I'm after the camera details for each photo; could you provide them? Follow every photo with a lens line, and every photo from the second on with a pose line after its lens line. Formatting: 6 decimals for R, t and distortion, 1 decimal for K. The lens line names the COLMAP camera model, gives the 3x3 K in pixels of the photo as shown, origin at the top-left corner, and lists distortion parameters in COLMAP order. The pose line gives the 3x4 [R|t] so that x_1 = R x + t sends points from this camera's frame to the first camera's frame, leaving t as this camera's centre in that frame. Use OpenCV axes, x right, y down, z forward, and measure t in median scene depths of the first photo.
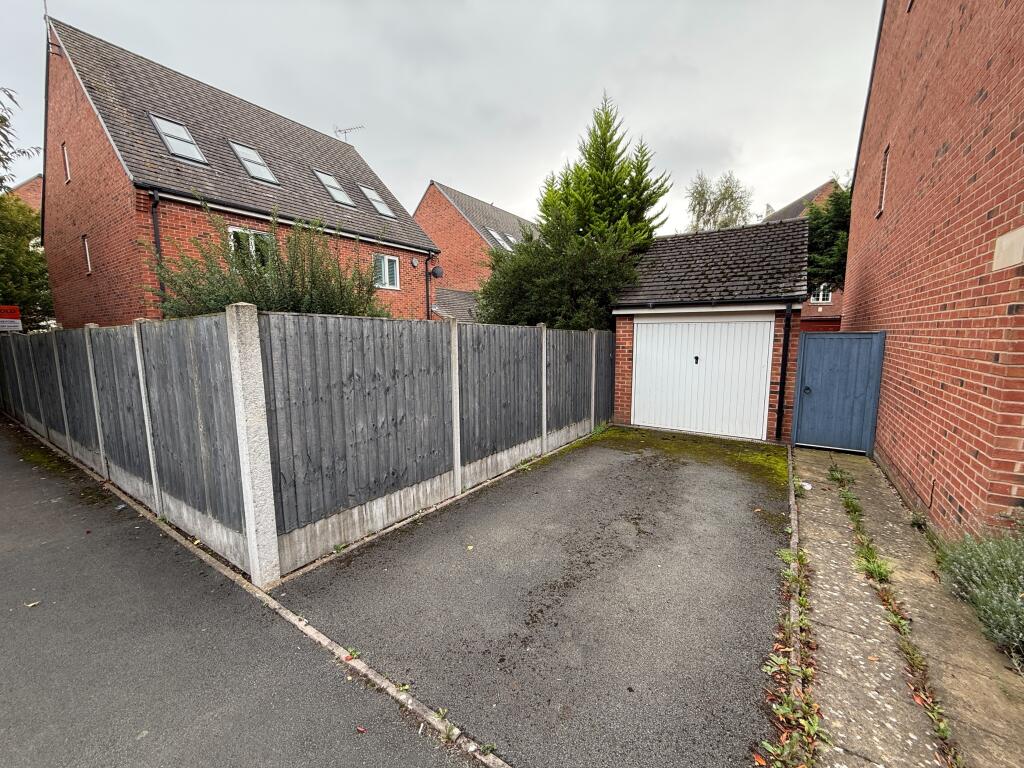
lens RADIAL K [[409.1, 0, 509.7], [0, 409.1, 385.9], [0, 0, 1]] dist [0.003156, 0.000619]
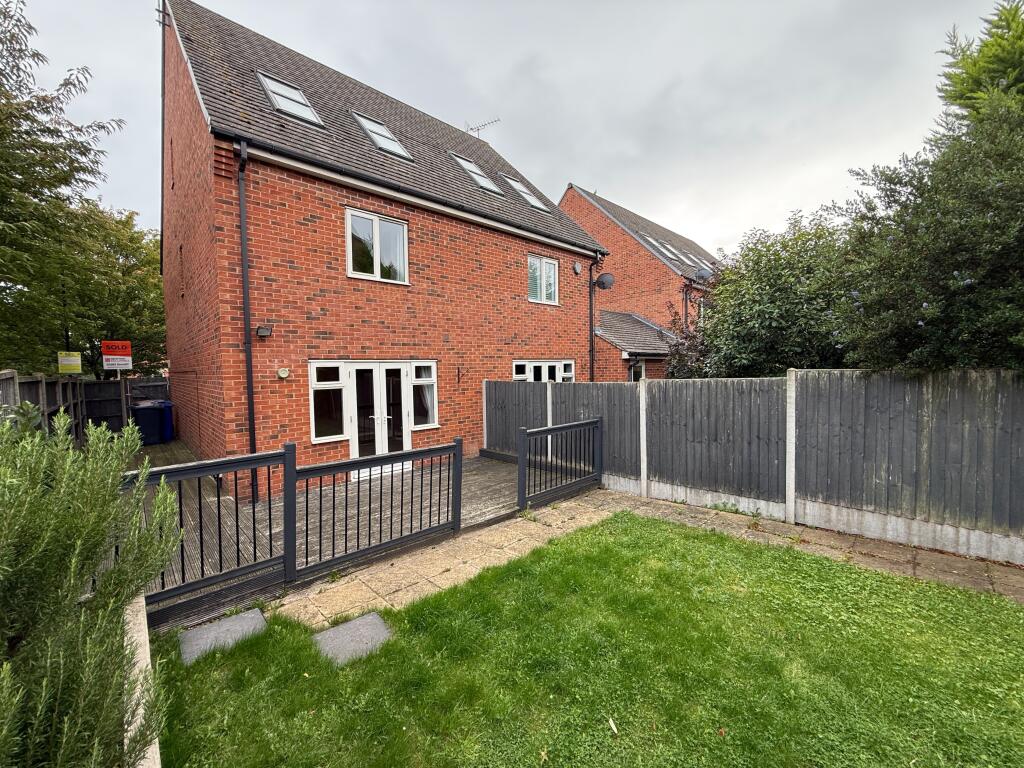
lens RADIAL K [[409.1, 0, 511.3], [0, 409.1, 385.6], [0, 0, 1]] dist [0.003156, 0.000619]
pose [[0.976941, -0.003482, -0.213483, -0.210752], [-0.014554, 0.996455, -0.082857, -0.039057], [0.213015, 0.084053, 0.973427, 0.324127]]
